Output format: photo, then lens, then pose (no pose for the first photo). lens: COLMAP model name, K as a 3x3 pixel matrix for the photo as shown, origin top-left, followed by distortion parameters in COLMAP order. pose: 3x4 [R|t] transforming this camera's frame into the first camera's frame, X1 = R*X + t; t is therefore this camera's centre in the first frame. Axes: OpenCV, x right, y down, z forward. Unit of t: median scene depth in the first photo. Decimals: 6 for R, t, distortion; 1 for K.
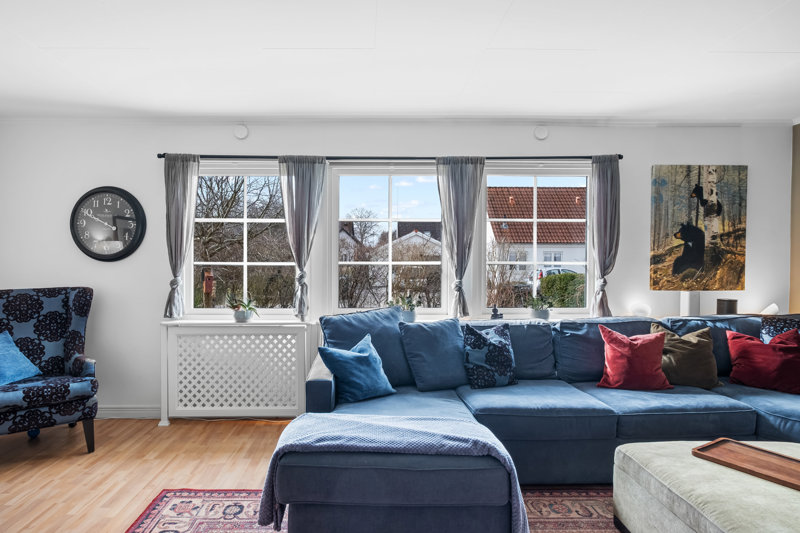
lens RADIAL K [[452.3, 0, 400.0], [0, 452.3, 266.5], [0, 0, 1]] dist [-0.007590, -0.000306]
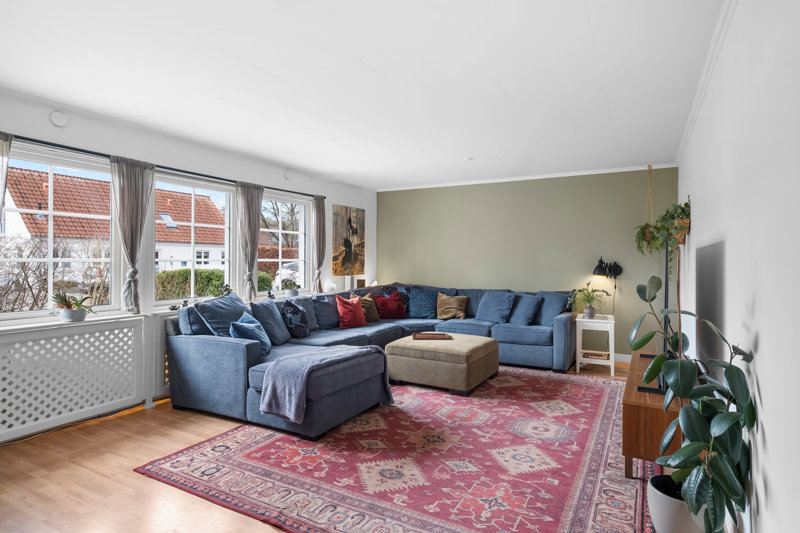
lens RADIAL K [[441.5, 0, 396.4], [0, 441.5, 260.3], [0, 0, 1]] dist [0.004798, 0.001605]
pose [[0.497516, 0.000409, 0.867454, -0.812302], [0.008116, 0.999954, -0.005126, 0.003340], [-0.867417, 0.009591, 0.497490, -0.056371]]
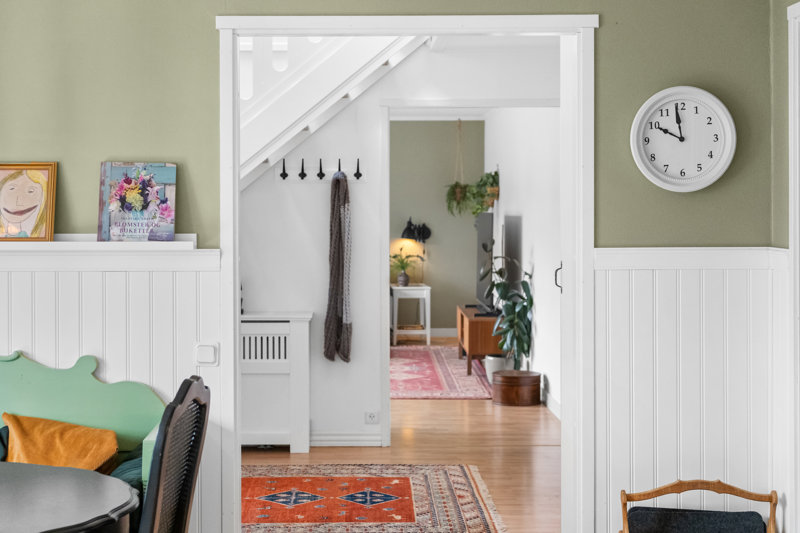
lens RADIAL K [[1375.8, 0, 400.0], [0, 1375.8, 266.5], [0, 0, 1]] dist [-0.000049, -0.016294]
pose [[-0.021236, -0.048829, 0.998581, -3.098467], [0.009309, 0.998754, 0.049035, -0.062619], [-0.999731, 0.010337, -0.020755, 0.189951]]
